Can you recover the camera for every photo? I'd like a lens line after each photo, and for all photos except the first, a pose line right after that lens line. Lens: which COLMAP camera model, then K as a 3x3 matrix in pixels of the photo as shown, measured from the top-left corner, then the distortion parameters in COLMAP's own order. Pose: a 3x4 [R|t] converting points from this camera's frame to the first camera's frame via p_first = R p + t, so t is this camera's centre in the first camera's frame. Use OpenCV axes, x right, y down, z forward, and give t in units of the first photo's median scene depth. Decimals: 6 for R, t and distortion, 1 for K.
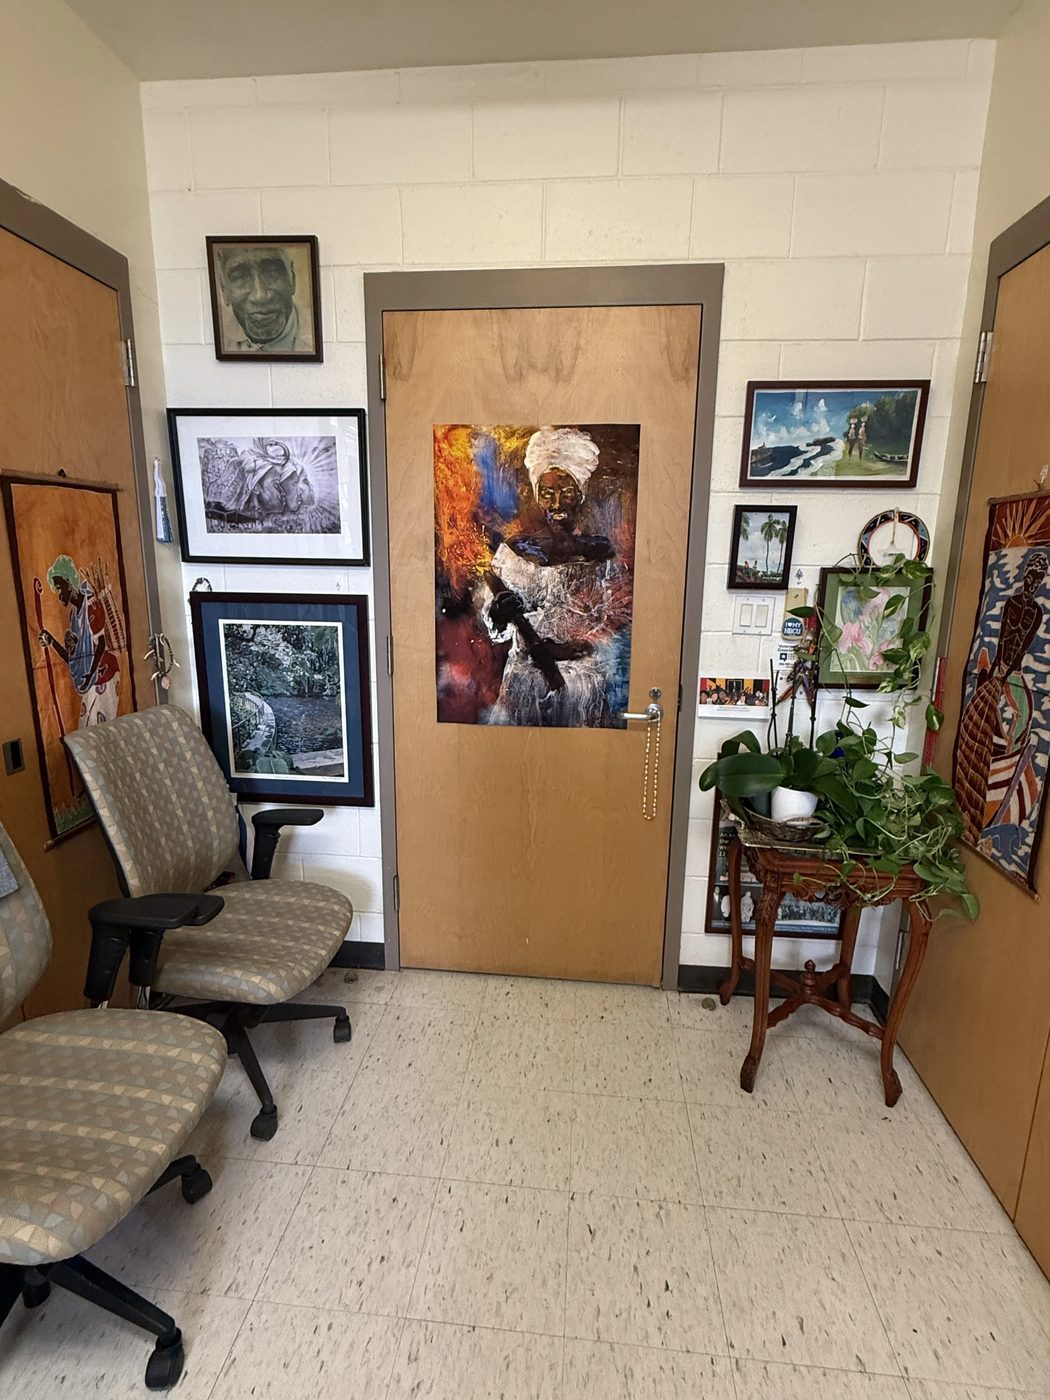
lens RADIAL K [[678.3, 0, 525.0], [0, 678.3, 700.0], [0, 0, 1]] dist [0.002565, 0.000853]
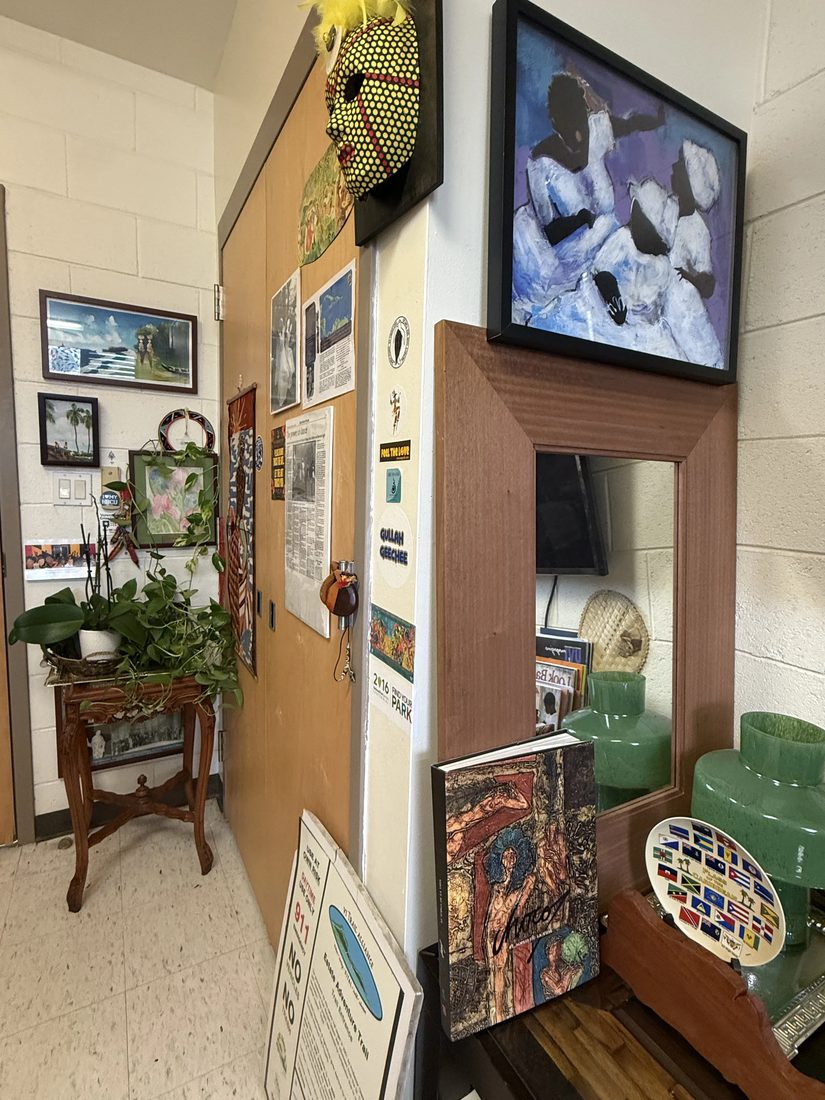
lens RADIAL K [[533.0, 0, 412.5], [0, 533.0, 550.0], [0, 0, 1]] dist [0.002565, 0.000853]
pose [[0.829890, -0.054871, 0.555222, 0.319949], [0.099621, 0.993733, -0.050697, 0.087564], [-0.548960, 0.097385, 0.830156, -0.075394]]
